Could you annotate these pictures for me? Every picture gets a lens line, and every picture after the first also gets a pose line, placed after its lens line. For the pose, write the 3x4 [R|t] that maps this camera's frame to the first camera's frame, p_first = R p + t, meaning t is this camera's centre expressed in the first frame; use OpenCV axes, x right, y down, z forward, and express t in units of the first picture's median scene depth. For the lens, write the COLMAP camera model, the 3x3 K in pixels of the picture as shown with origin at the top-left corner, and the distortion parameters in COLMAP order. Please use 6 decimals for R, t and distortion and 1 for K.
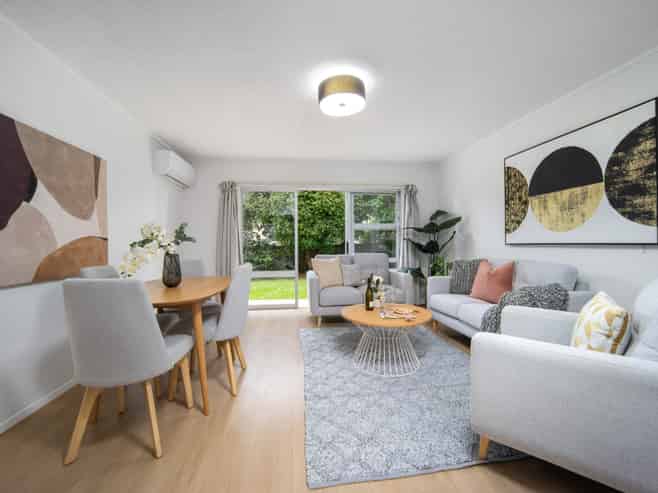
lens RADIAL K [[266.9, 0, 329.0], [0, 266.9, 246.5], [0, 0, 1]] dist [0.000648, 0.000031]
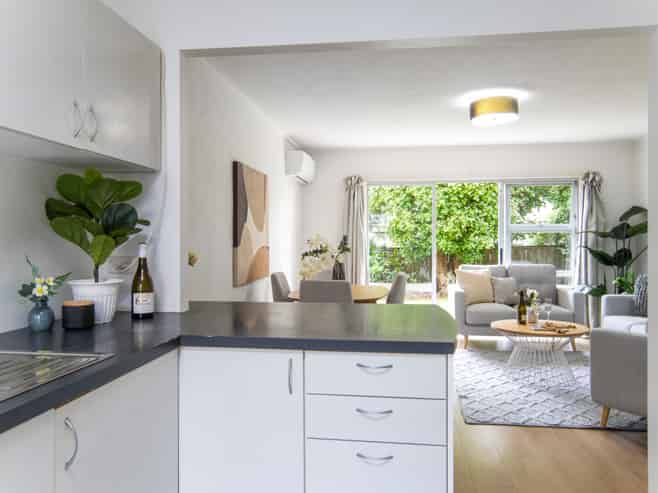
lens RADIAL K [[507.4, 0, 329.0], [0, 507.4, 246.5], [0, 0, 1]] dist [0.008982, 0.002393]
pose [[0.964084, 0.010492, -0.265390, -0.021495], [-0.009488, 0.999942, 0.005064, -0.027293], [0.265427, -0.002364, 0.964128, -0.570778]]
